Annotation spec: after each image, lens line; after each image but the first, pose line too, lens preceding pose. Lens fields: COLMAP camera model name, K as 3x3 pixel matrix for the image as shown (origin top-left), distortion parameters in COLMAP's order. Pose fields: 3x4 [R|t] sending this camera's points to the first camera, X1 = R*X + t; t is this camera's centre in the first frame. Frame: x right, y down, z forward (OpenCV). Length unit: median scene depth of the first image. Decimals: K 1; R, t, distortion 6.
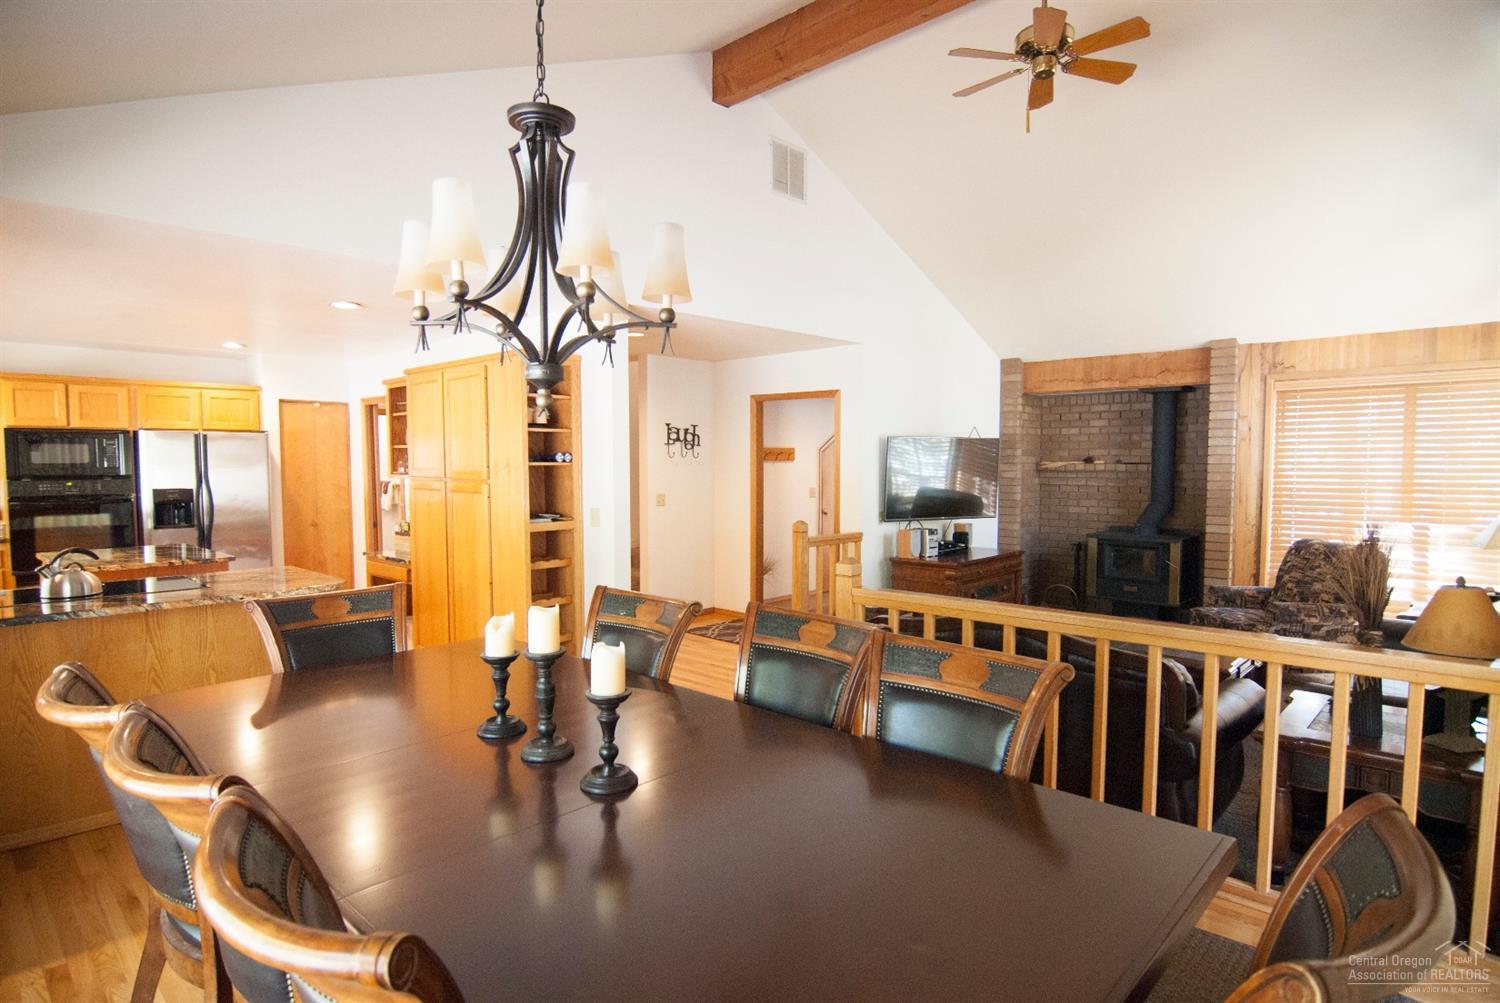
lens RADIAL K [[804.7, 0, 750.1], [0, 804.7, 508.2], [0, 0, 1]] dist [-0.012666, -0.007469]
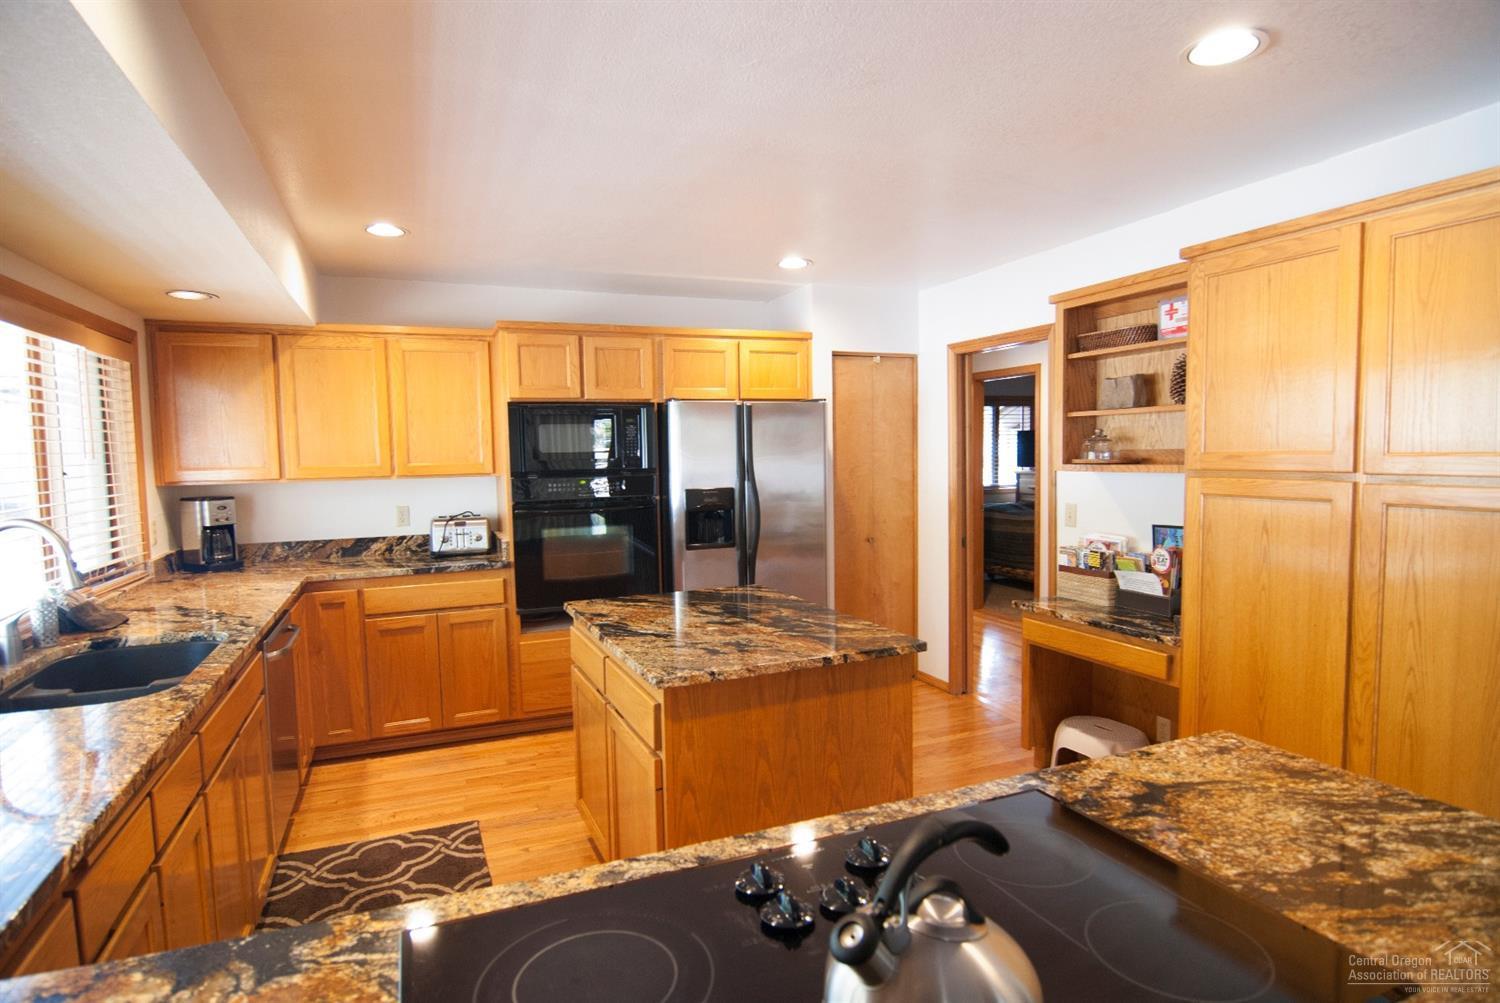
lens RADIAL K [[804.7, 0, 747.3], [0, 804.7, 508.0], [0, 0, 1]] dist [-0.012666, -0.007469]
pose [[0.912609, 0.013003, -0.408626, -0.310150], [-0.005201, 0.999782, 0.020199, -0.016188], [0.408800, -0.016309, 0.912478, 0.296375]]
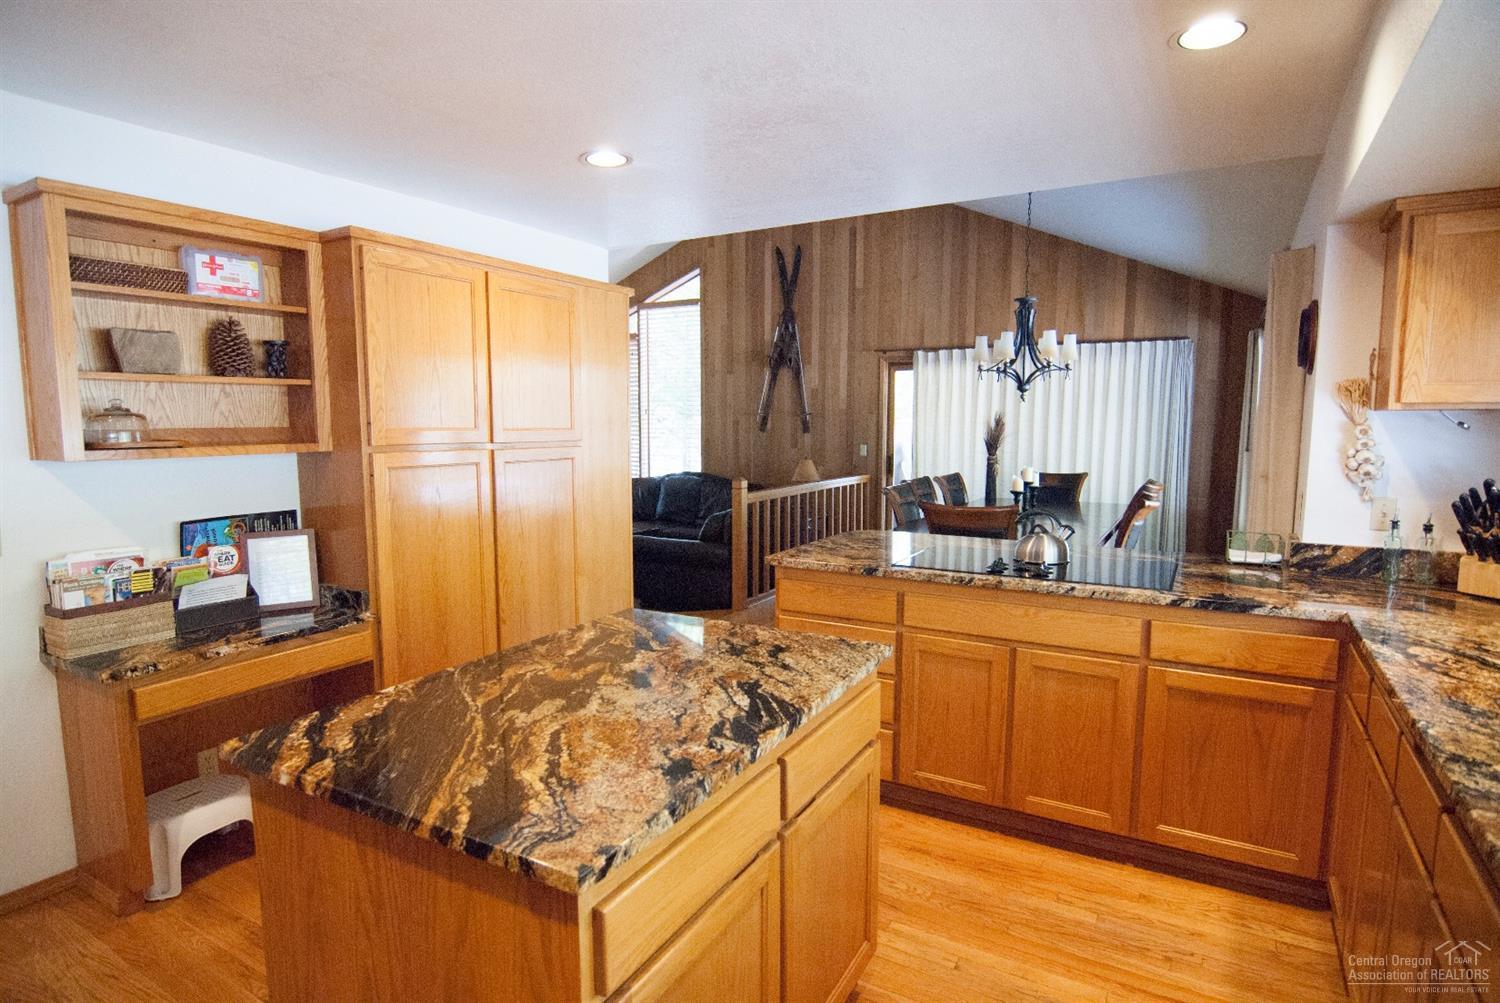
lens RADIAL K [[804.7, 0, 744.4], [0, 804.7, 509.0], [0, 0, 1]] dist [-0.012666, -0.007469]
pose [[-0.221444, -0.104805, 0.969525, -0.639558], [0.057332, 0.991089, 0.120231, -0.031319], [-0.973486, 0.082209, -0.213462, 0.583956]]
